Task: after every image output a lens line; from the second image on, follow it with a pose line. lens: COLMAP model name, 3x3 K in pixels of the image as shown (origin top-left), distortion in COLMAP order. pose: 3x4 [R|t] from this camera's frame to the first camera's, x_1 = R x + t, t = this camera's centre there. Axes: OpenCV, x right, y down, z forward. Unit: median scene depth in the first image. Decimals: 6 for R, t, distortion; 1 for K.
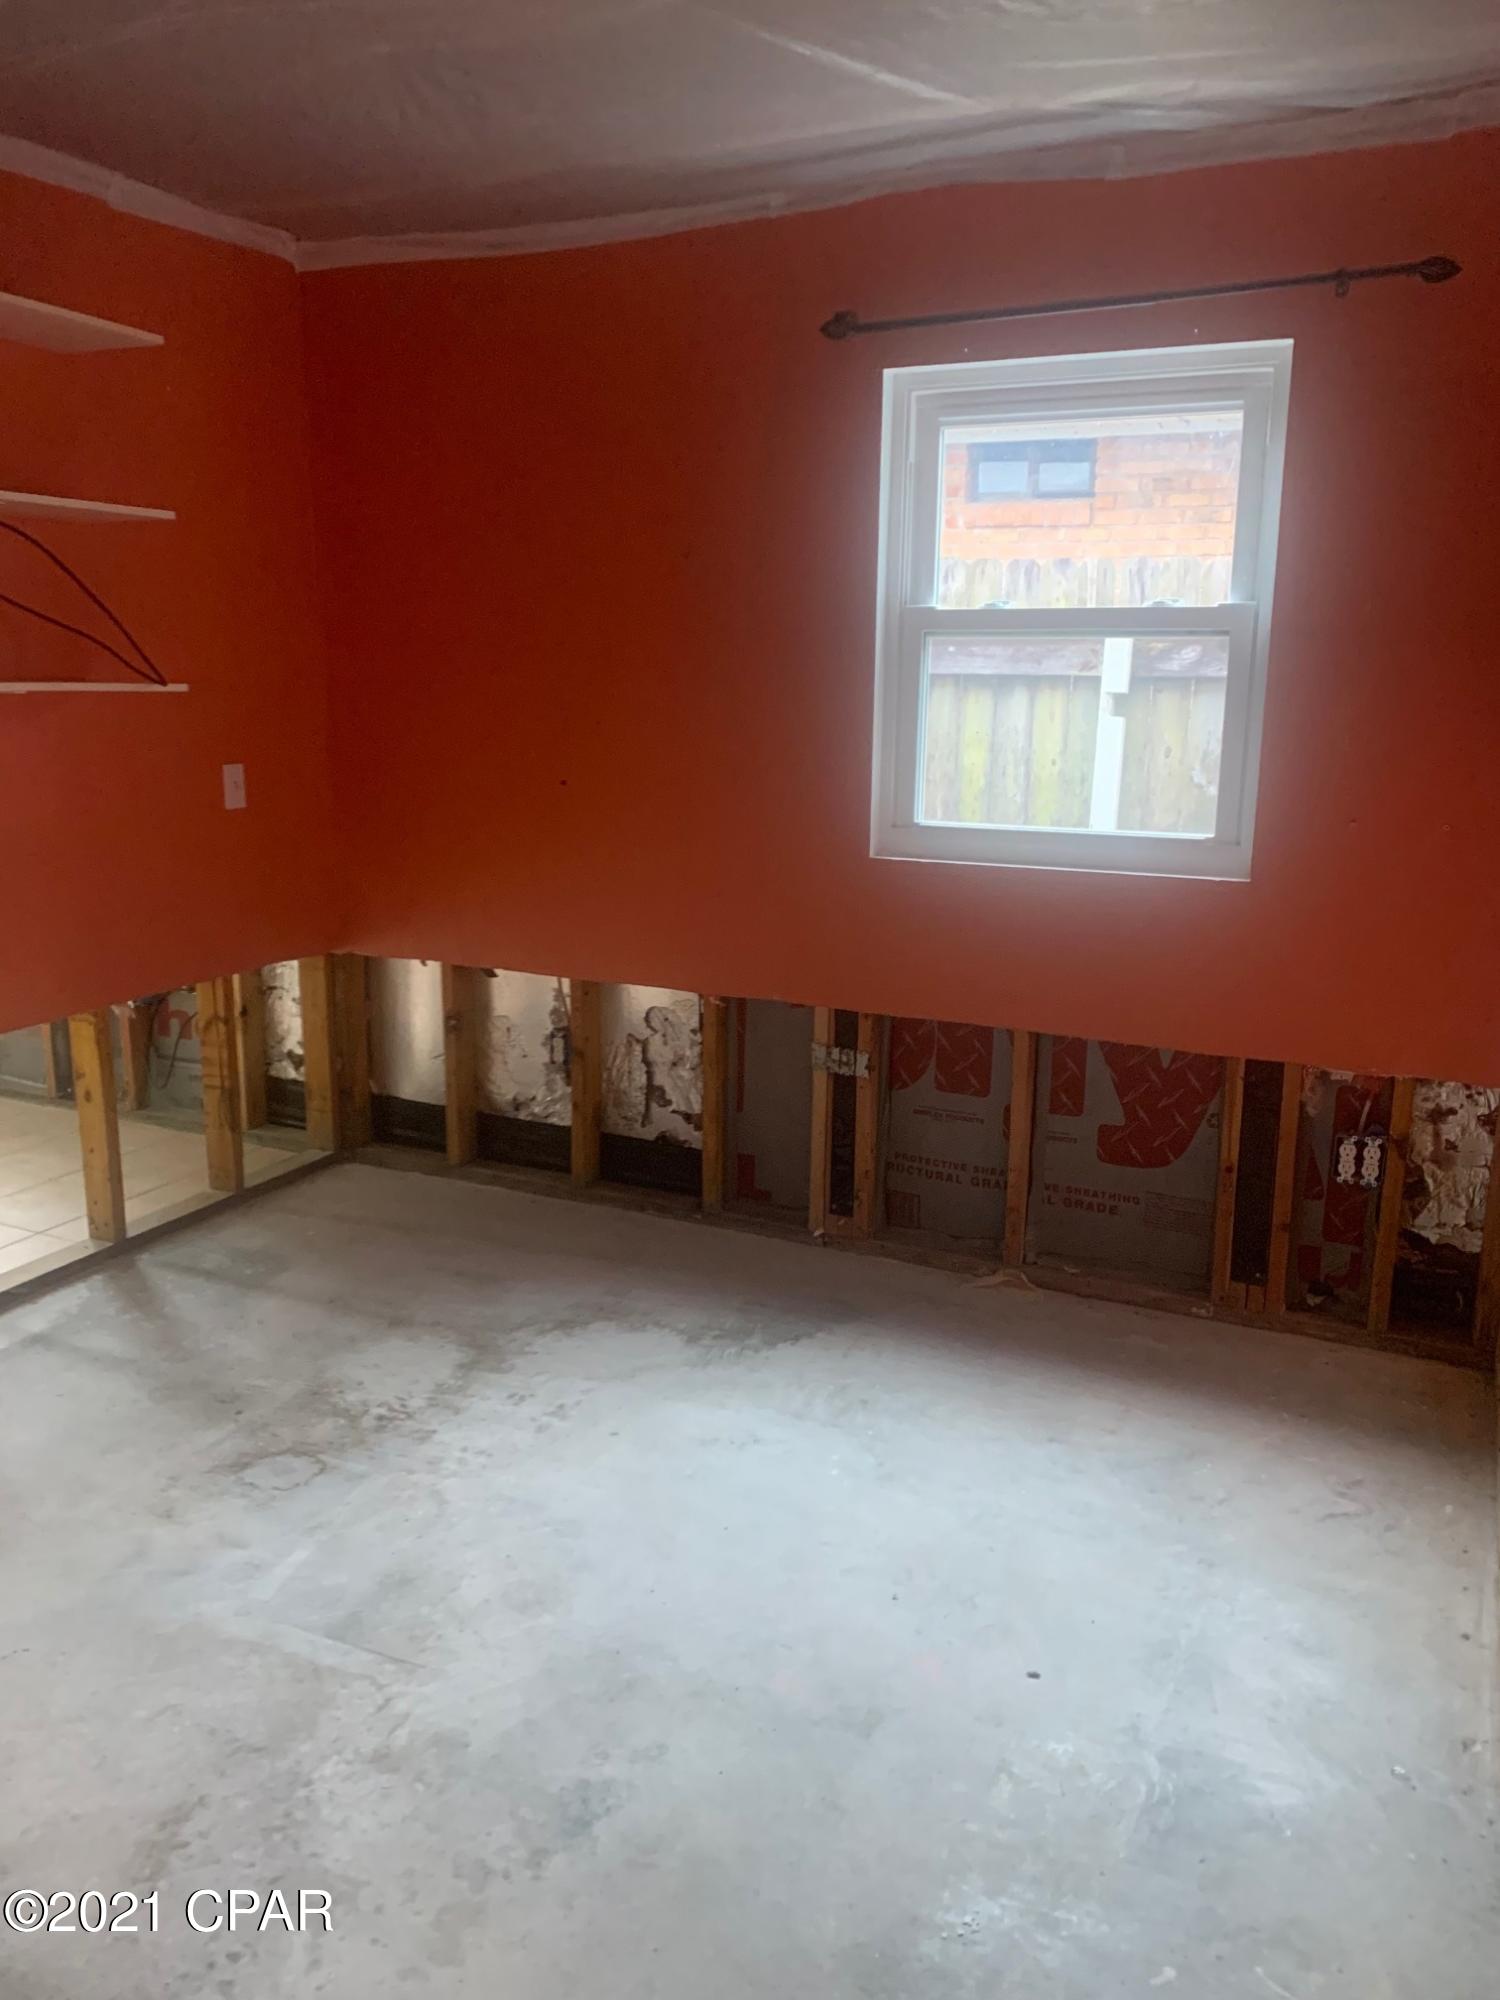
lens RADIAL K [[1526.0, 0, 750.0], [0, 1526.0, 1000.0], [0, 0, 1]] dist [0.058075, -0.138365]
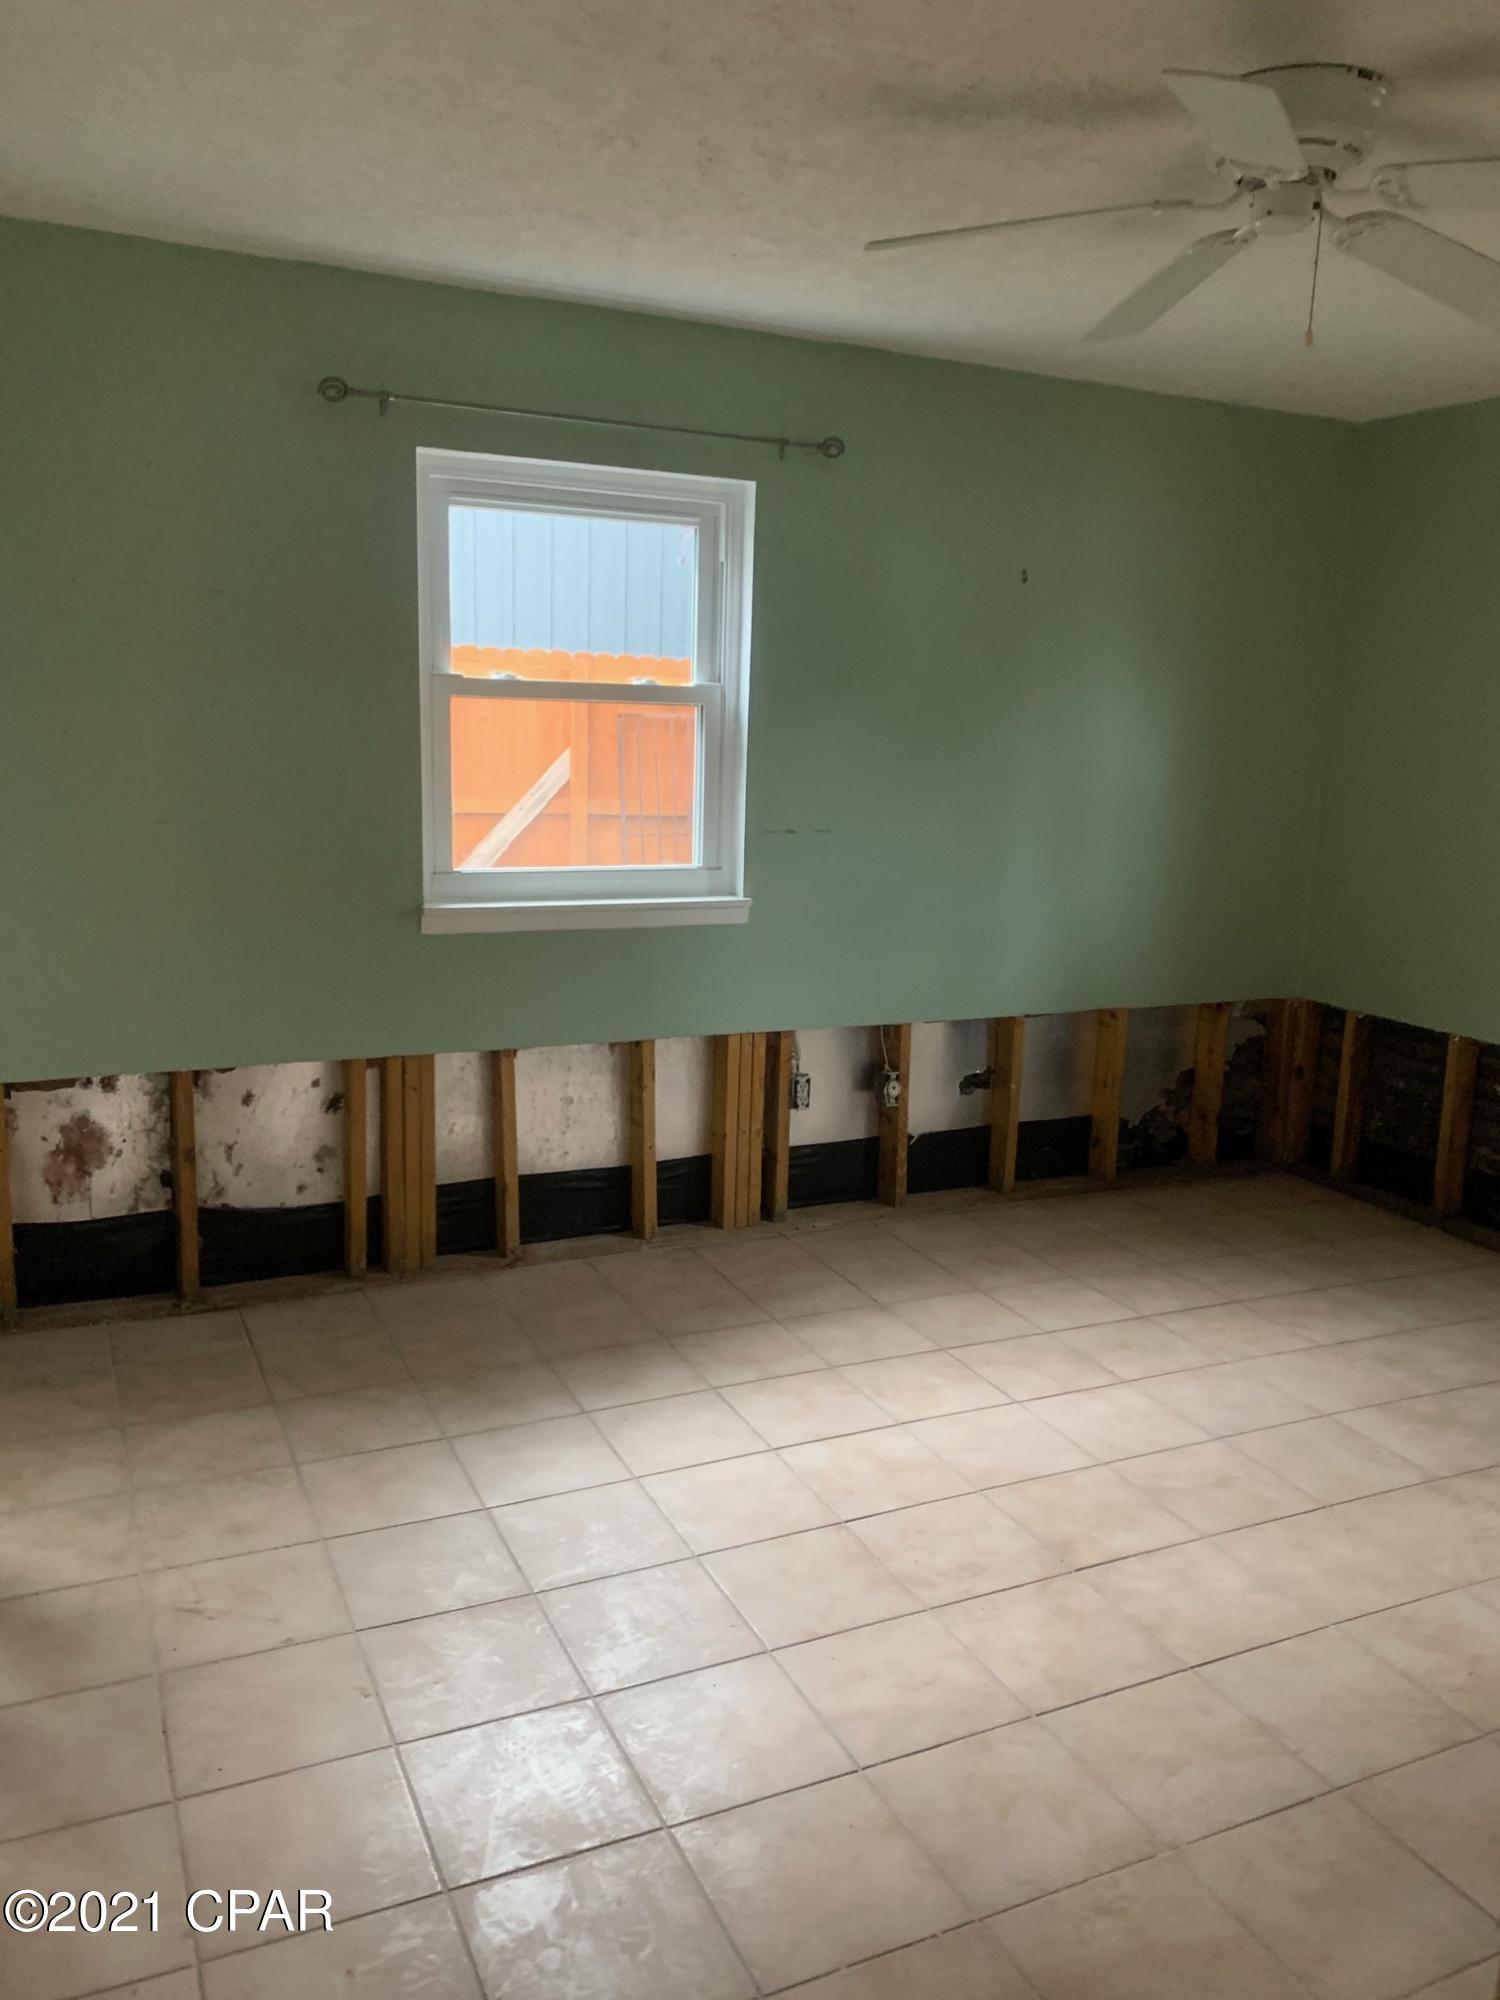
lens RADIAL K [[1526.0, 0, 750.0], [0, 1526.0, 1000.0], [0, 0, 1]] dist [0.058075, -0.138365]
pose [[0.618848, -0.141960, 0.772576, -0.673219], [0.135539, 0.988080, 0.072989, -0.083961], [-0.773729, 0.059545, 0.630713, 0.185013]]
